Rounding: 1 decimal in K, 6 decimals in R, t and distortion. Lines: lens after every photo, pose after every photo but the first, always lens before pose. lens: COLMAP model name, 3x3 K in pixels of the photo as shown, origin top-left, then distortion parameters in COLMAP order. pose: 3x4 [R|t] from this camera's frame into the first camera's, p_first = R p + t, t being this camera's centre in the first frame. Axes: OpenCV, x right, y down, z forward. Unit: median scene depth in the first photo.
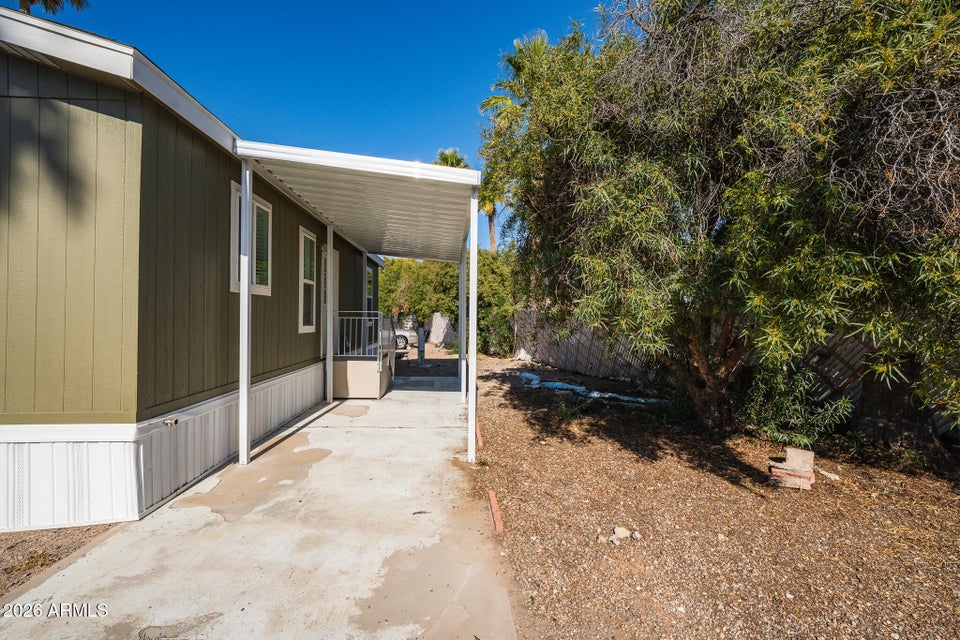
lens RADIAL K [[392.3, 0, 476.2], [0, 392.3, 320.1], [0, 0, 1]] dist [0.001090, 0.000167]
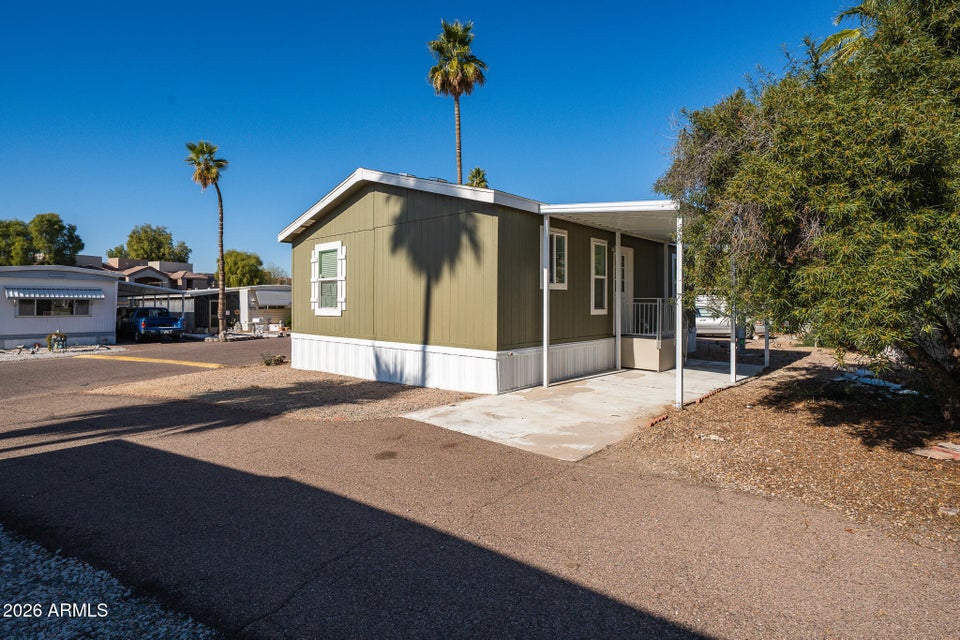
lens RADIAL K [[484.6, 0, 479.3], [0, 484.6, 307.1], [0, 0, 1]] dist [-0.000667, -0.000021]
pose [[0.689780, 0.002791, -0.724014, 0.672564], [-0.000176, 0.999993, 0.003687, 0.000269], [0.724019, -0.002416, 0.689776, -0.615394]]
